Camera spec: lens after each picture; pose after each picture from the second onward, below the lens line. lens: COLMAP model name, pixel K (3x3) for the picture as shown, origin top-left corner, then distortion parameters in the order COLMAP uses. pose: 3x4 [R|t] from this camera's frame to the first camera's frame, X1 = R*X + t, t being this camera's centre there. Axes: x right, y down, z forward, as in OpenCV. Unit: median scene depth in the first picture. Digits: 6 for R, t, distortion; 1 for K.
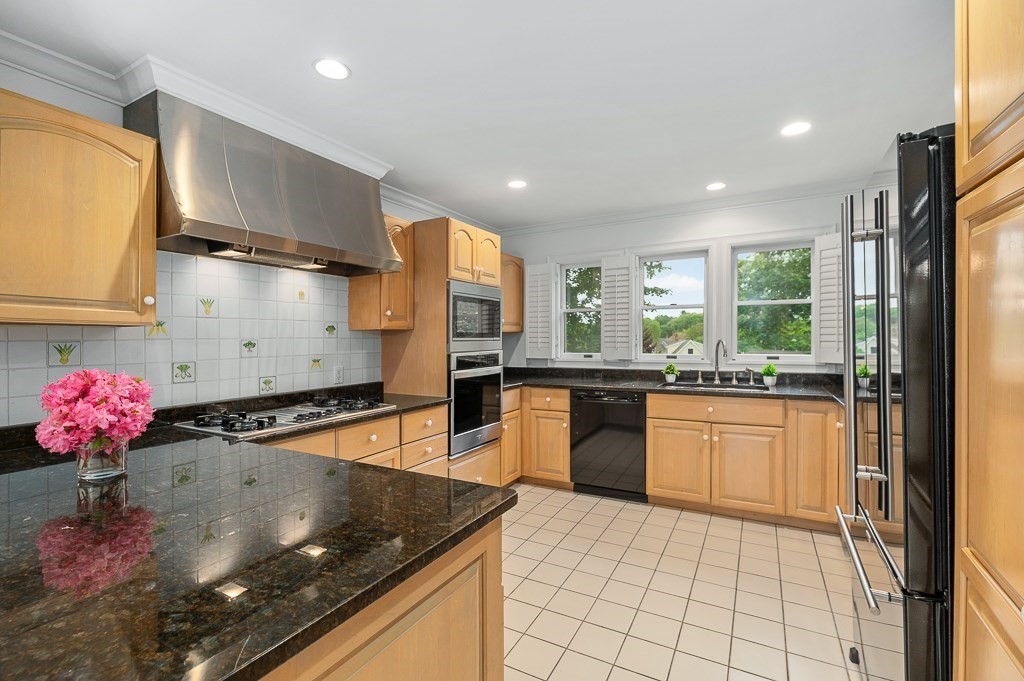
lens RADIAL K [[444.4, 0, 509.0], [0, 444.4, 341.9], [0, 0, 1]] dist [0.000087, -0.000024]
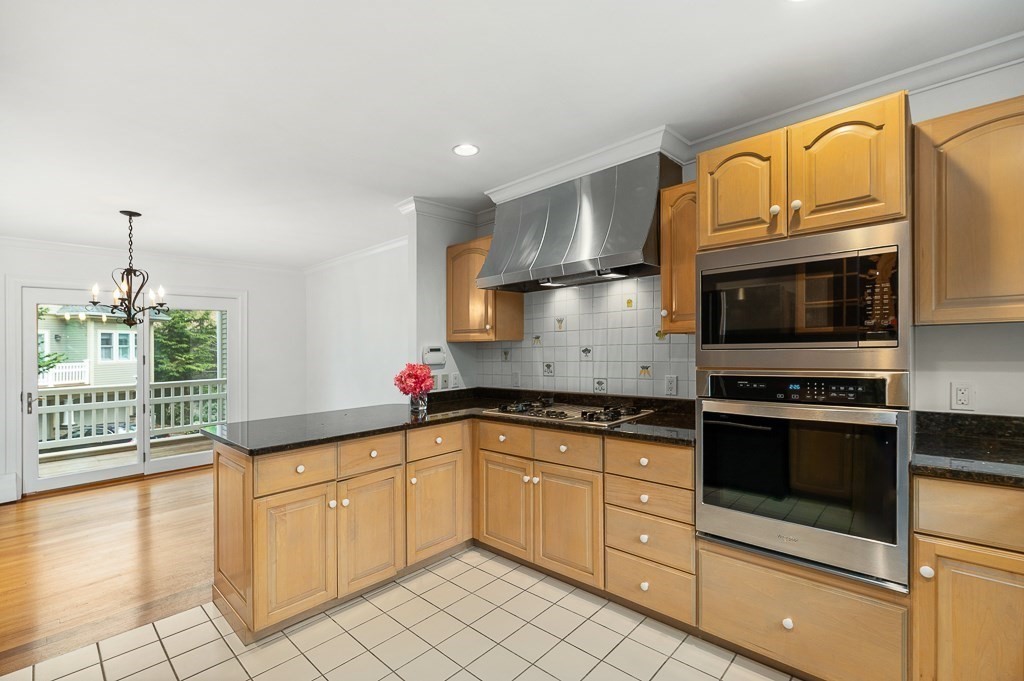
lens RADIAL K [[444.4, 0, 514.9], [0, 444.4, 341.1], [0, 0, 1]] dist [0.000087, -0.000024]
pose [[-0.227227, 0.004832, -0.973830, 0.548999], [0.021485, 0.999769, -0.000052, -0.020627], [0.973605, -0.020934, -0.227278, 0.902059]]
